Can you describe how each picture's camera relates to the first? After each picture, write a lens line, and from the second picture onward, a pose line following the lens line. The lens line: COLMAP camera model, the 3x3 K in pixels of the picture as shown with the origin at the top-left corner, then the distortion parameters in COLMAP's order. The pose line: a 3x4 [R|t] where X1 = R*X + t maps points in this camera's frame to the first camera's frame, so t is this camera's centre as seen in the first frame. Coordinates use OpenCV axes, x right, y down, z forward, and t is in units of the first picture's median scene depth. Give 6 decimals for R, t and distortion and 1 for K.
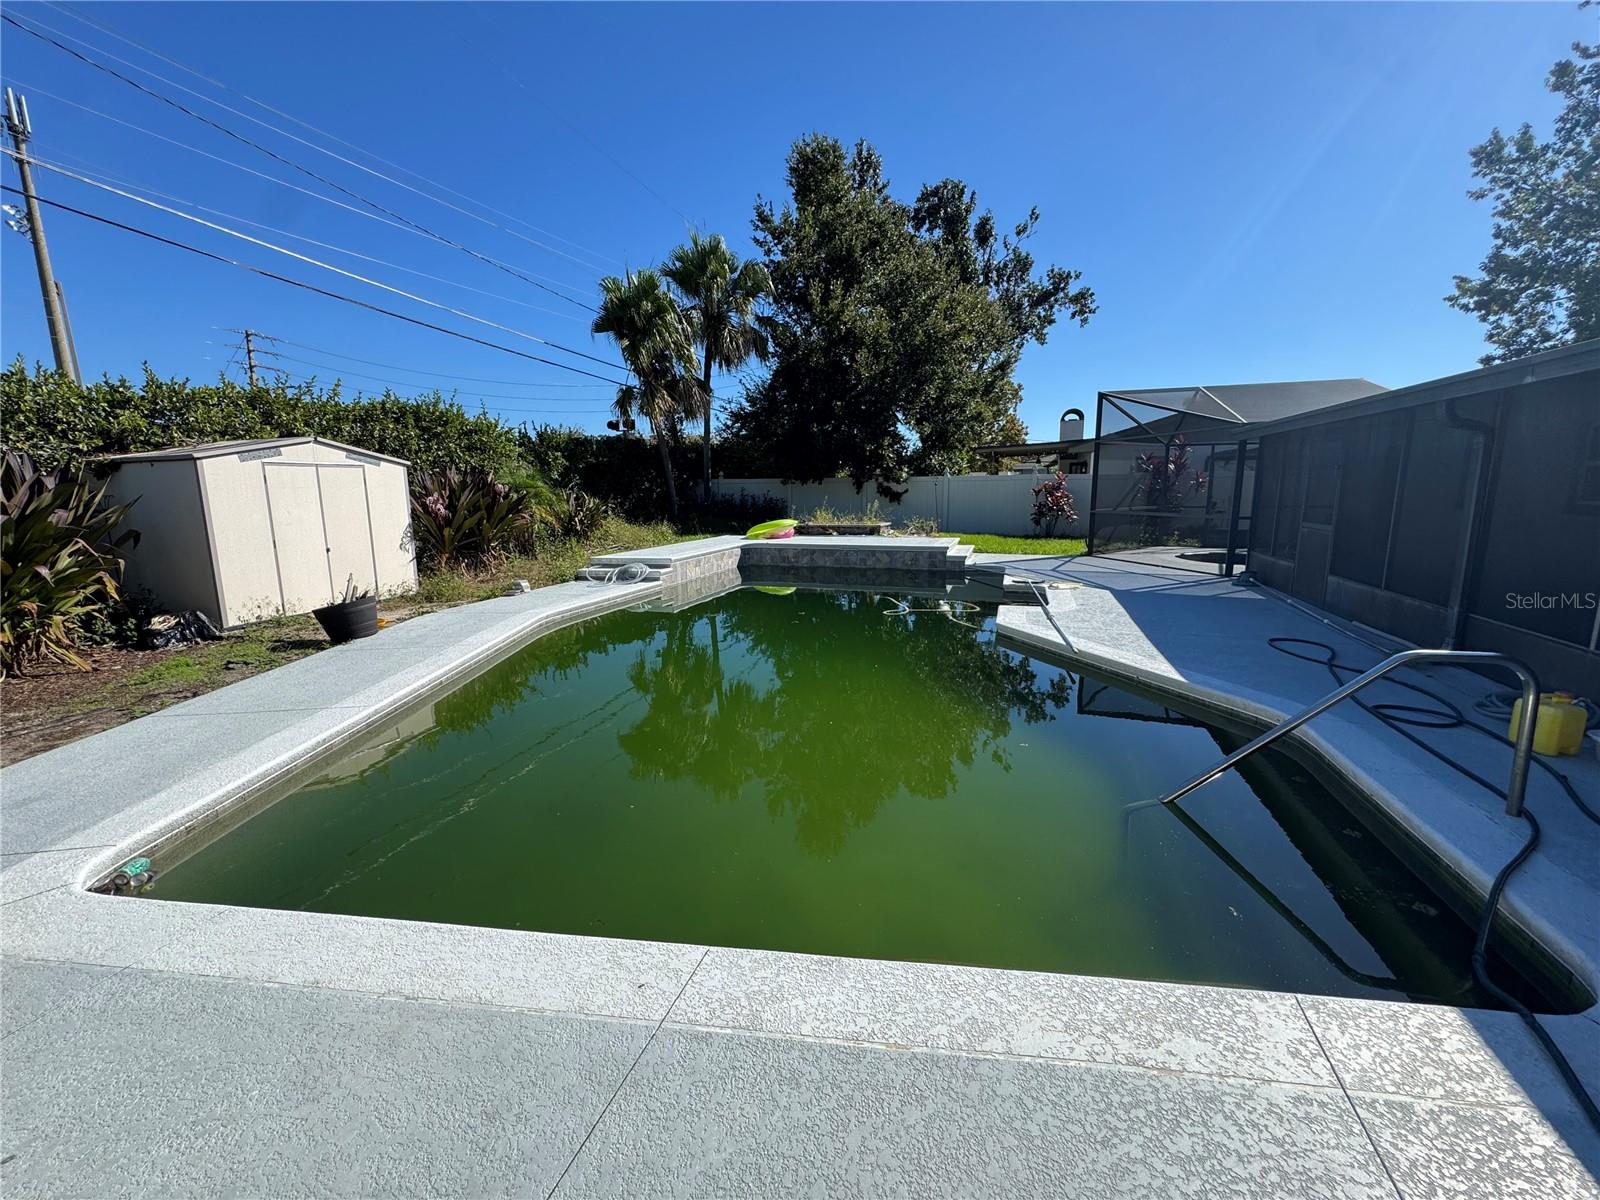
lens RADIAL K [[646.7, 0, 802.2], [0, 646.7, 598.0], [0, 0, 1]] dist [-0.002295, -0.000061]
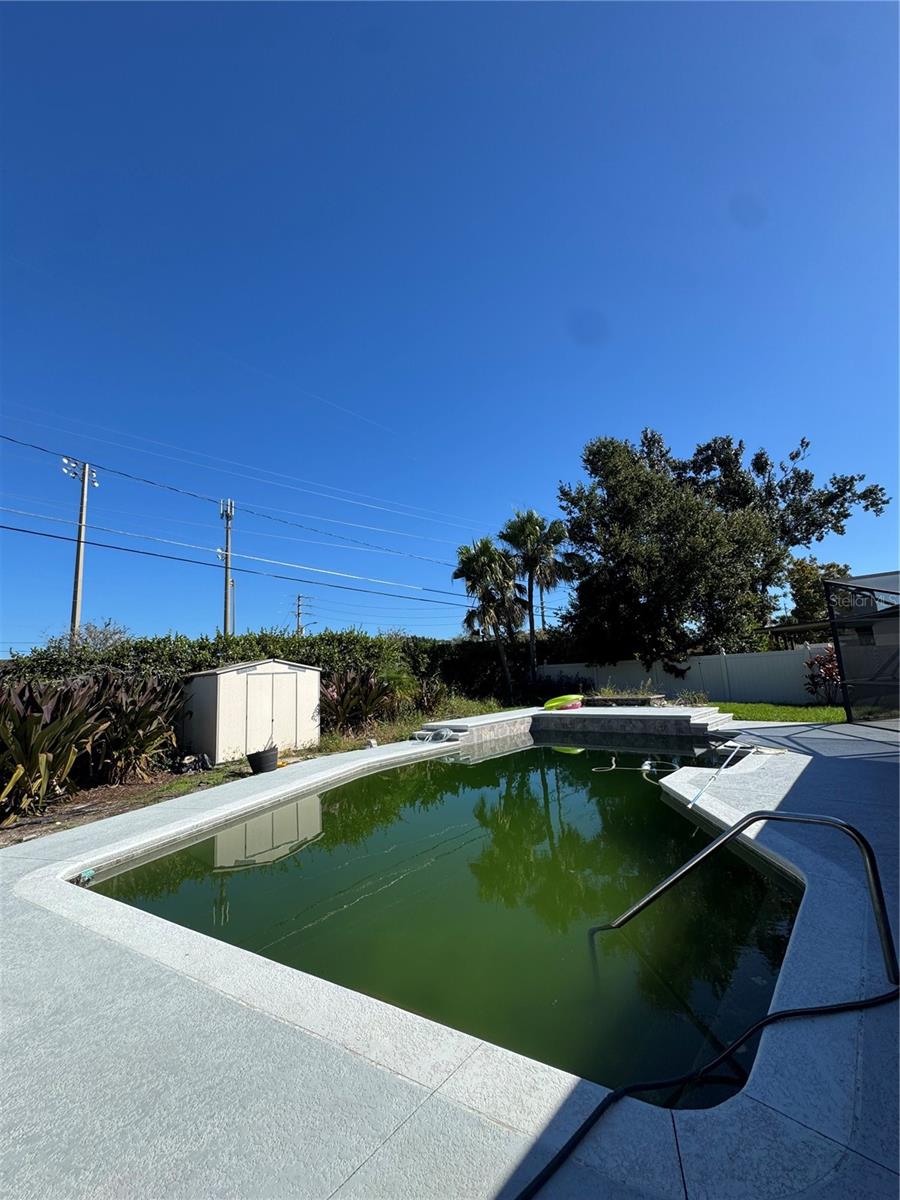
lens RADIAL K [[485.0, 0, 451.5], [0, 485.0, 596.2], [0, 0, 1]] dist [-0.002295, -0.000061]
pose [[0.913072, -0.101762, -0.394899, 0.162134], [-0.025658, 0.952111, -0.304675, -0.002635], [0.406991, 0.288322, 0.866734, -0.038467]]
